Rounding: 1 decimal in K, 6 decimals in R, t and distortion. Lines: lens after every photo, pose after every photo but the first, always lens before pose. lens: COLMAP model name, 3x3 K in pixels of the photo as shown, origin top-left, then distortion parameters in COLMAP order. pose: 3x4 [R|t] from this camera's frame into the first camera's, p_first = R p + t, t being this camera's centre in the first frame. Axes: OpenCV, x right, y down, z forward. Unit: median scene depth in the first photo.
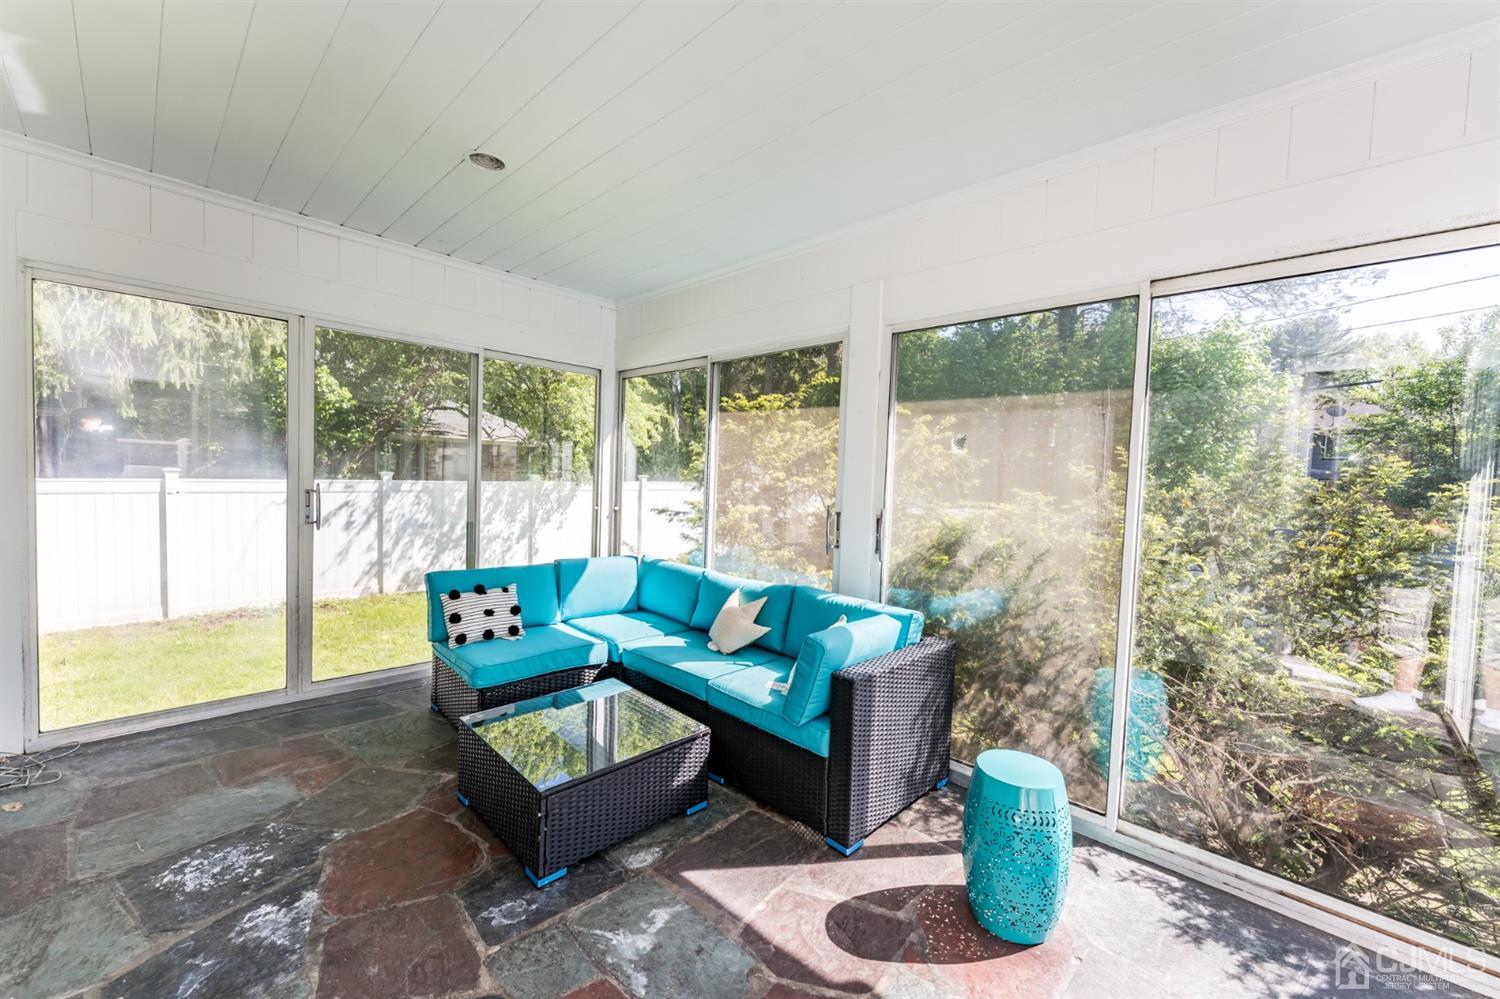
lens RADIAL K [[596.4, 0, 745.1], [0, 596.4, 503.9], [0, 0, 1]] dist [0.002221, -0.000213]
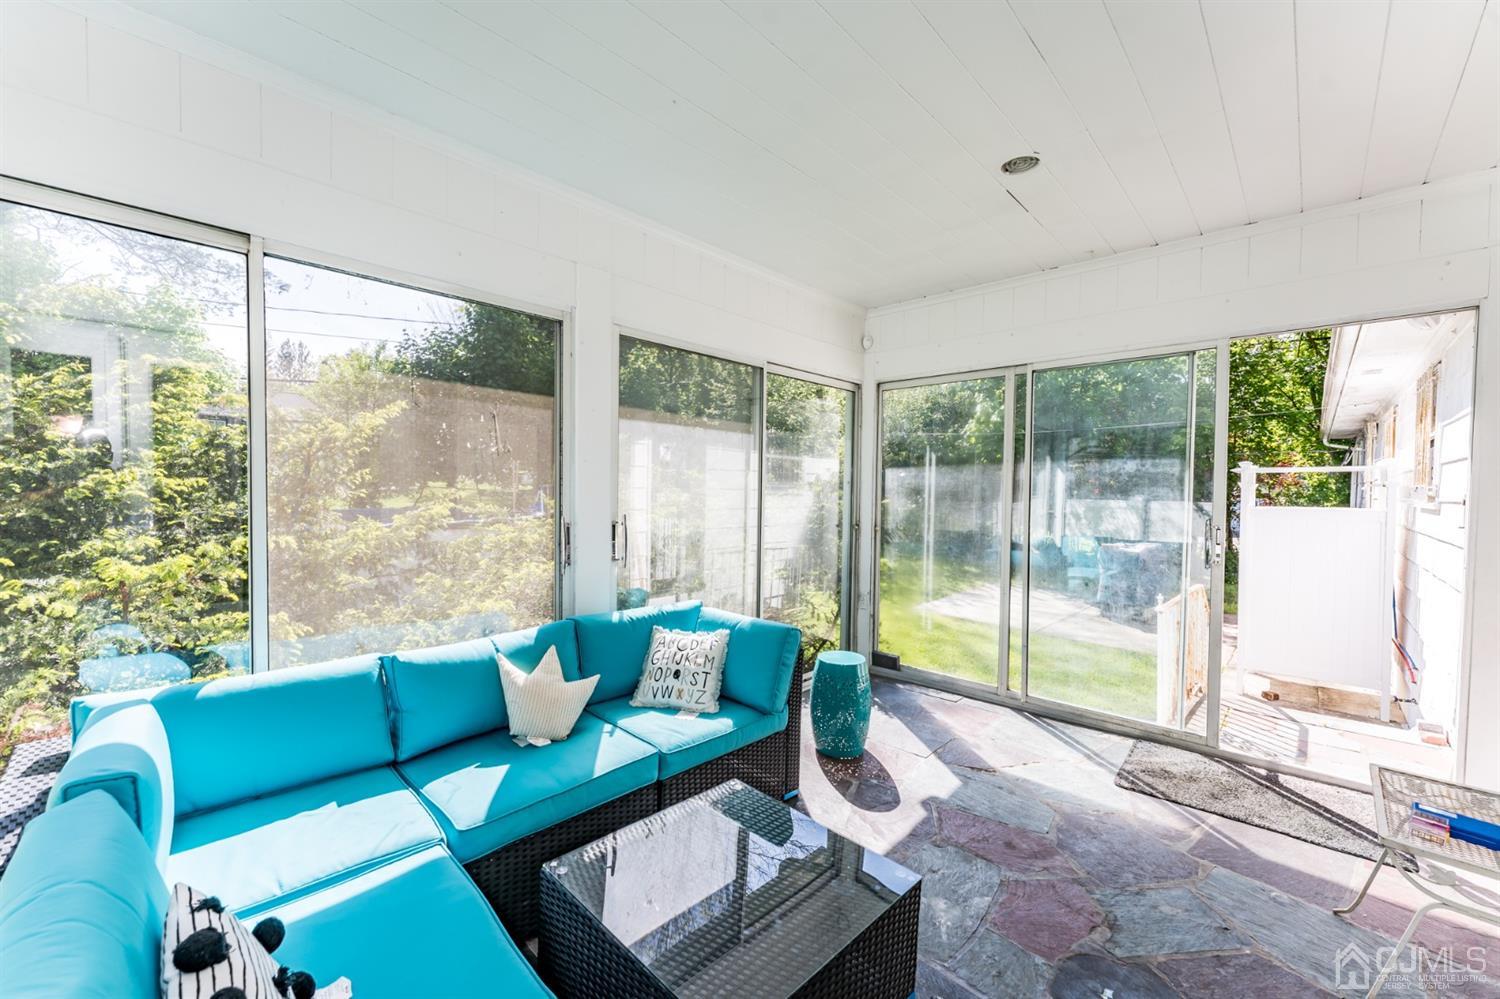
lens RADIAL K [[596.4, 0, 745.1], [0, 596.4, 503.9], [0, 0, 1]] dist [0.002221, -0.000213]
pose [[-0.012980, -0.062592, 0.997955, -0.735095], [0.030388, 0.997553, 0.062962, -0.062765], [-0.999454, 0.031143, -0.011047, 0.802002]]
